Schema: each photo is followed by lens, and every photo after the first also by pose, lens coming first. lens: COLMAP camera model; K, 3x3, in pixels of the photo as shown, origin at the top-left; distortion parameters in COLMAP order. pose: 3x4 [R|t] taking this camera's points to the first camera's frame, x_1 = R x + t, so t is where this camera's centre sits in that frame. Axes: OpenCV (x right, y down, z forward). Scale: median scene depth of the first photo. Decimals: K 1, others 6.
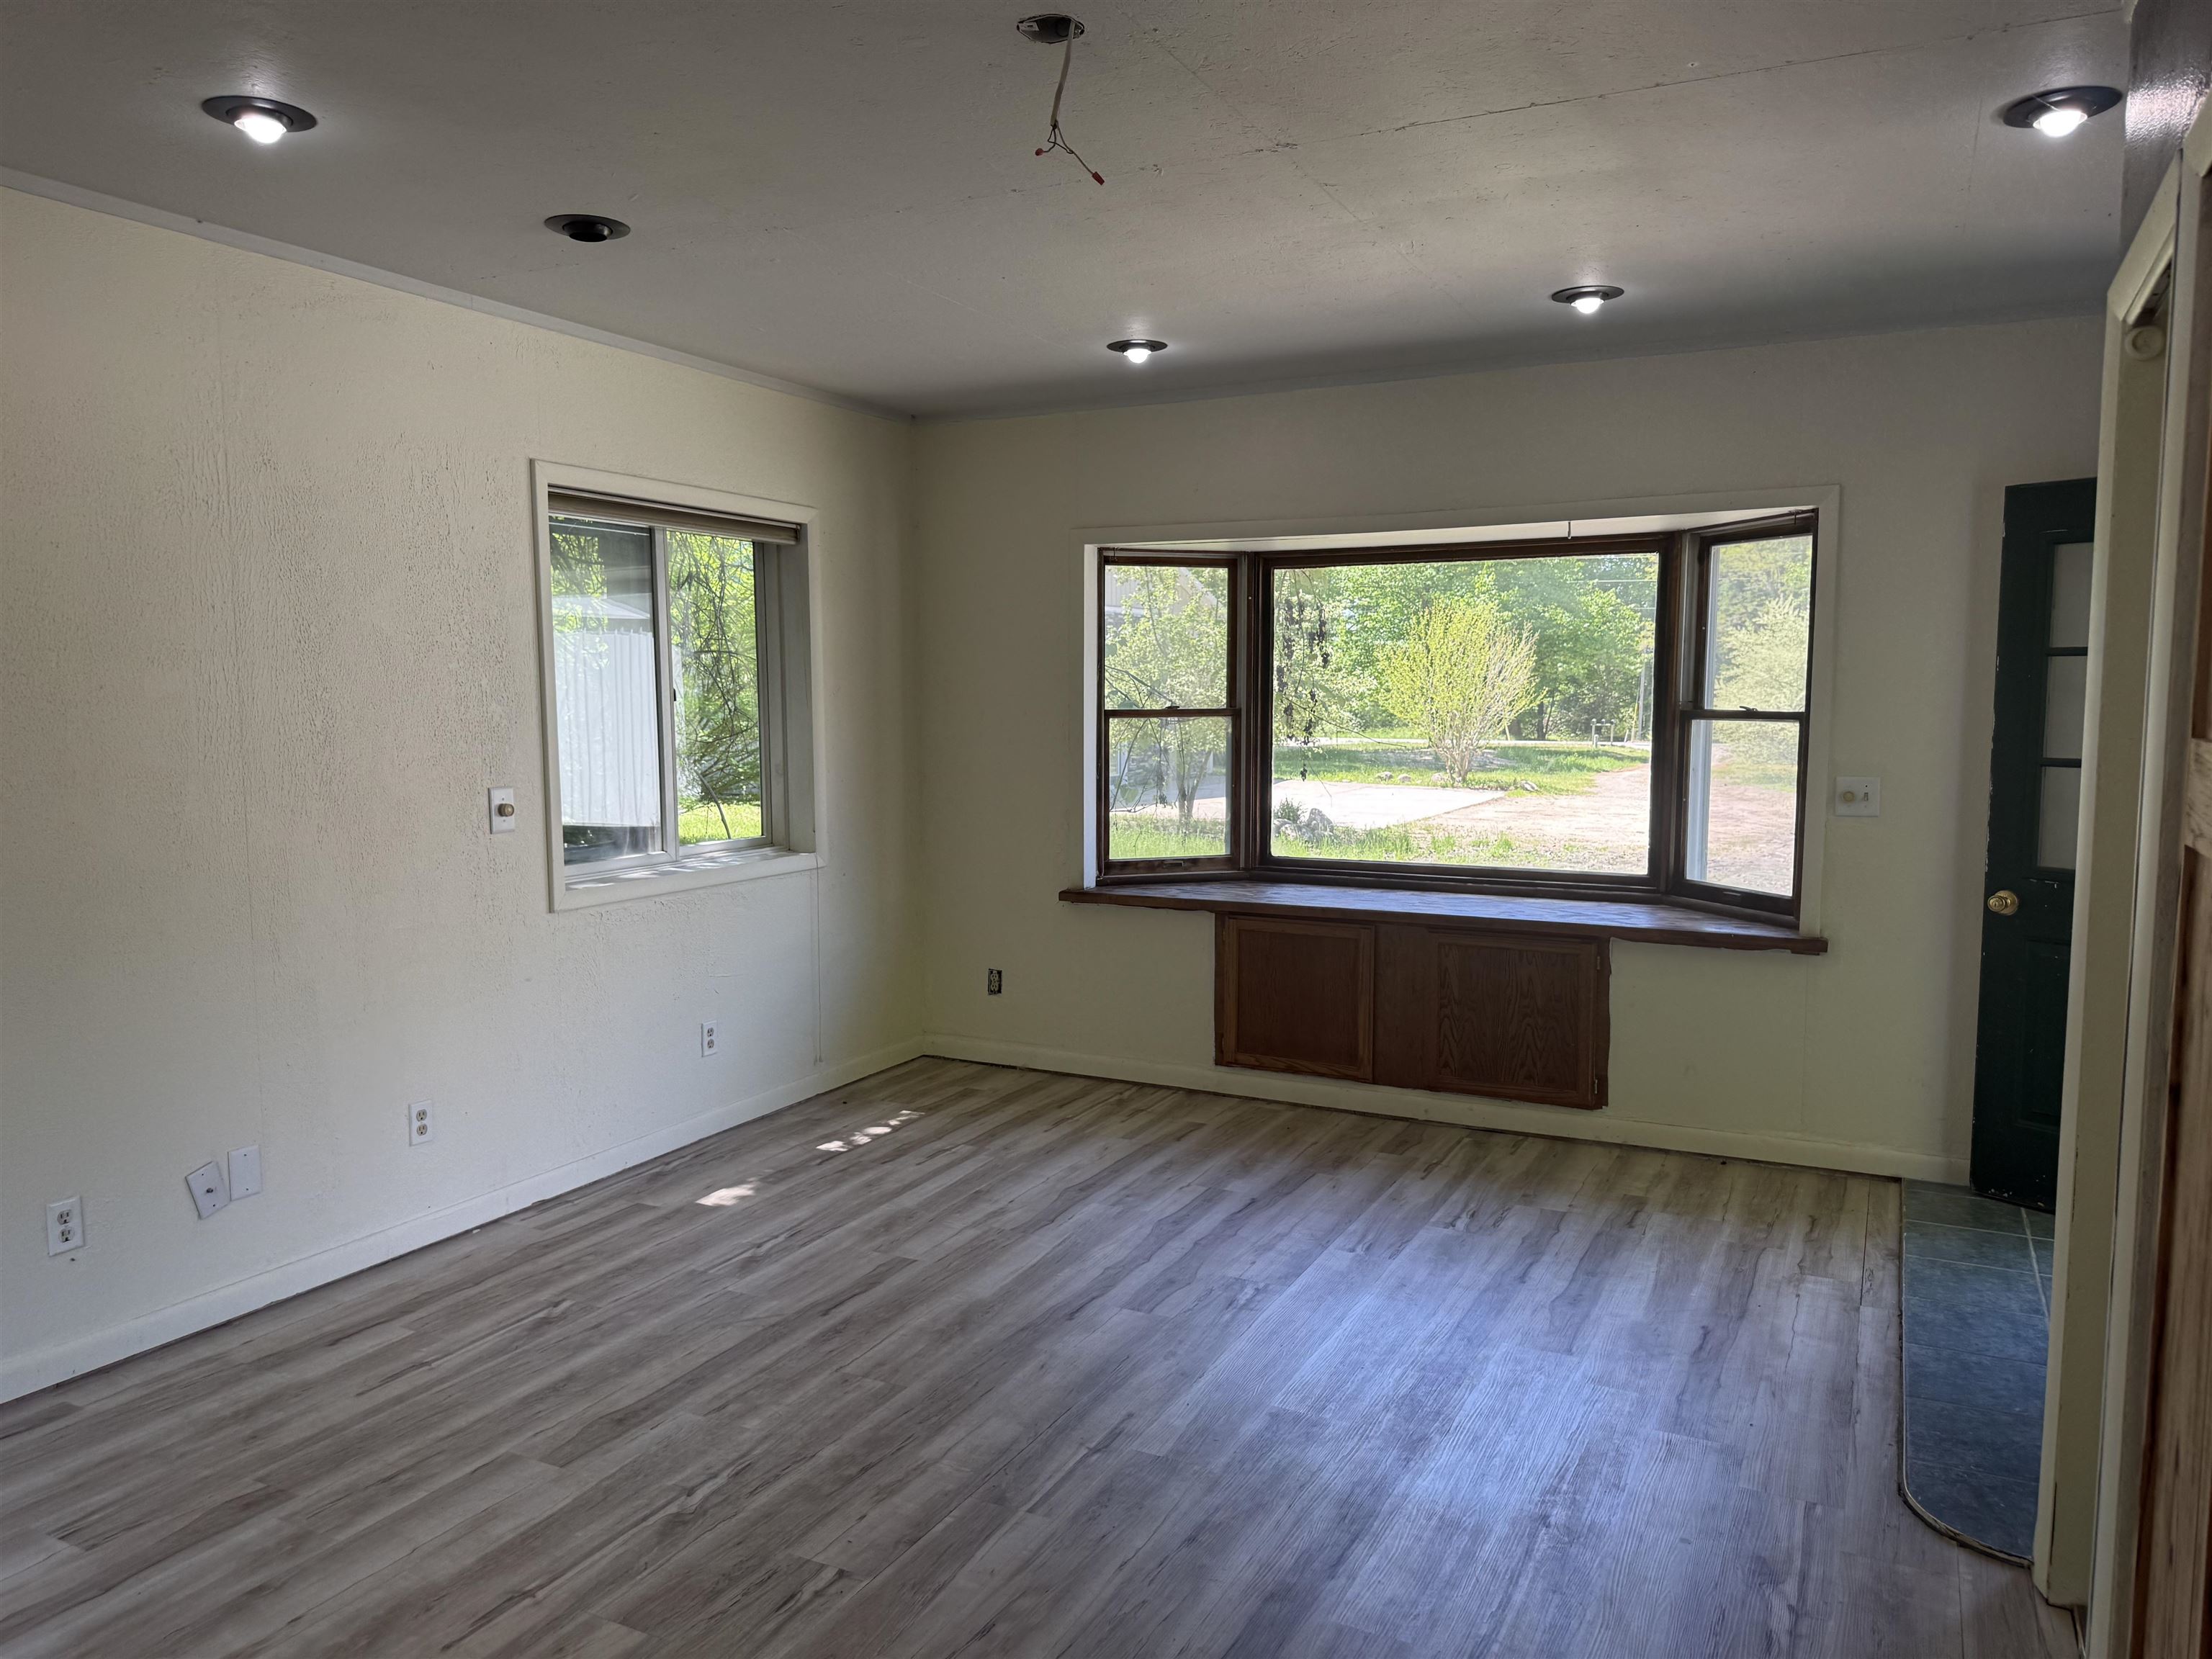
lens RADIAL K [[1578.4, 0, 1116.9], [0, 1578.4, 844.5], [0, 0, 1]] dist [0.009474, -0.011399]
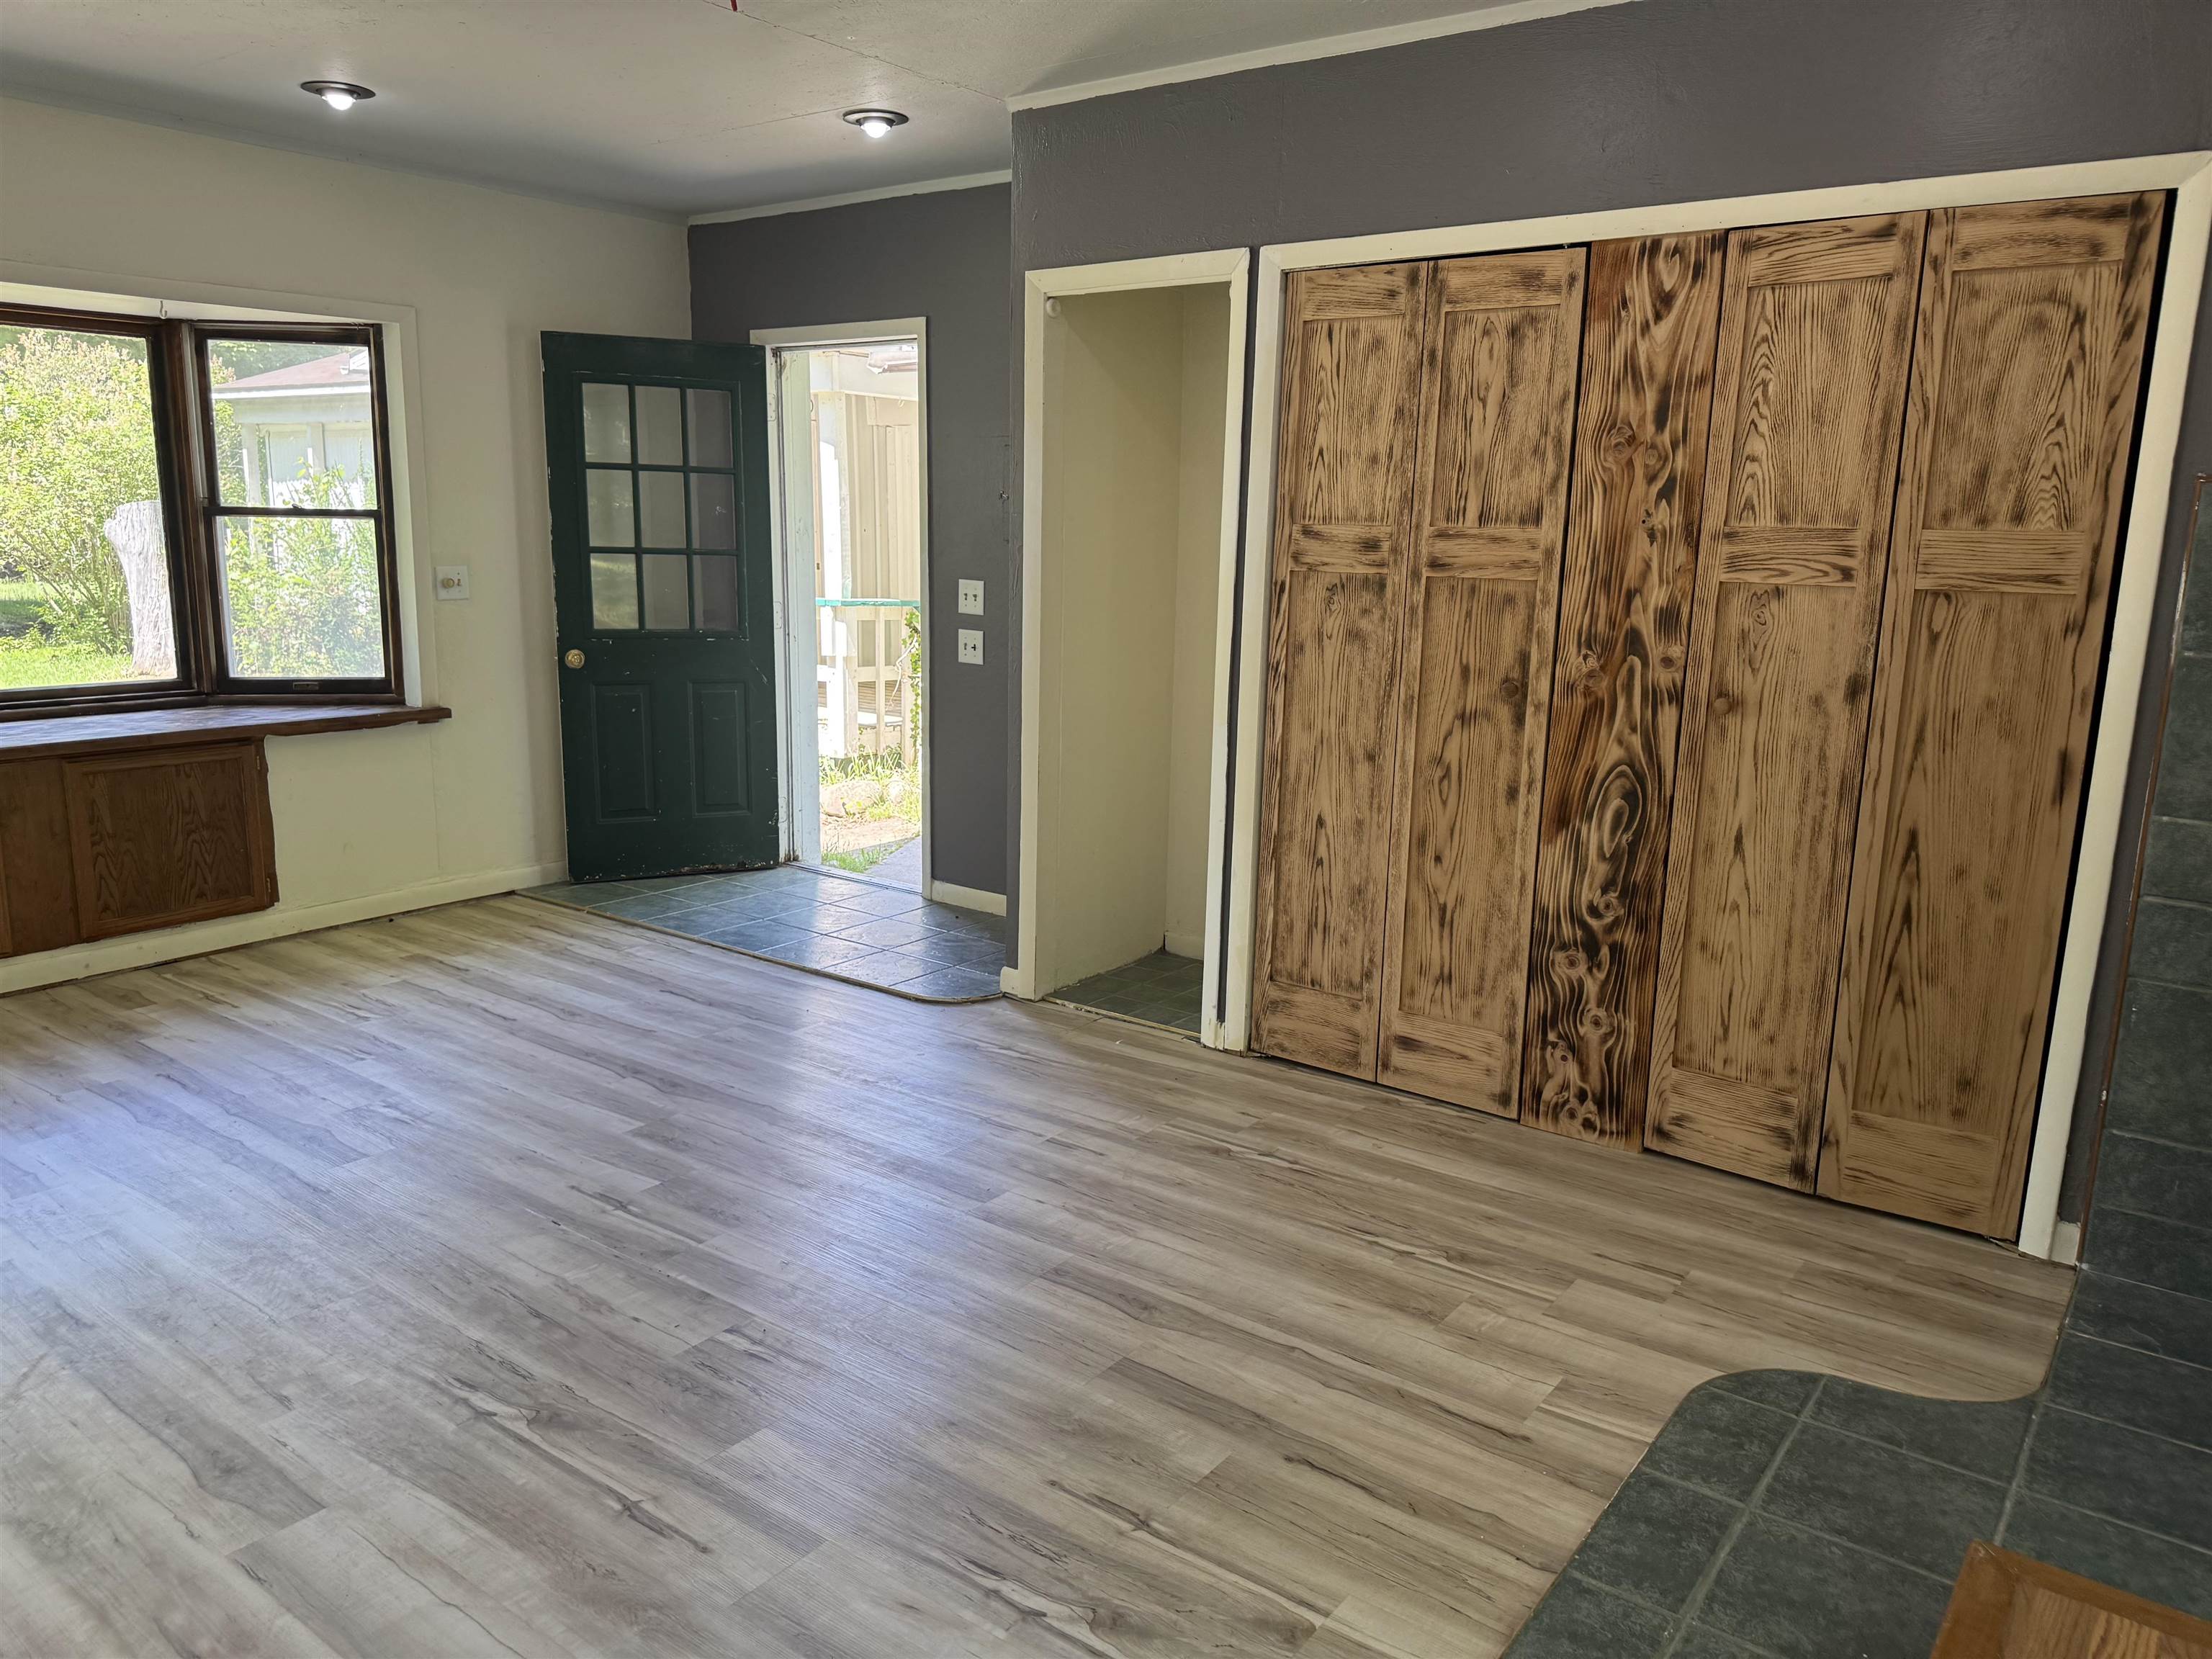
lens RADIAL K [[1578.4, 0, 1119.2], [0, 1578.4, 826.1], [0, 0, 1]] dist [0.009474, -0.011399]
pose [[0.174526, -0.189805, 0.966186, -0.617577], [0.078786, 0.980791, 0.178443, -0.023441], [-0.981495, 0.044979, 0.186128, 0.298730]]
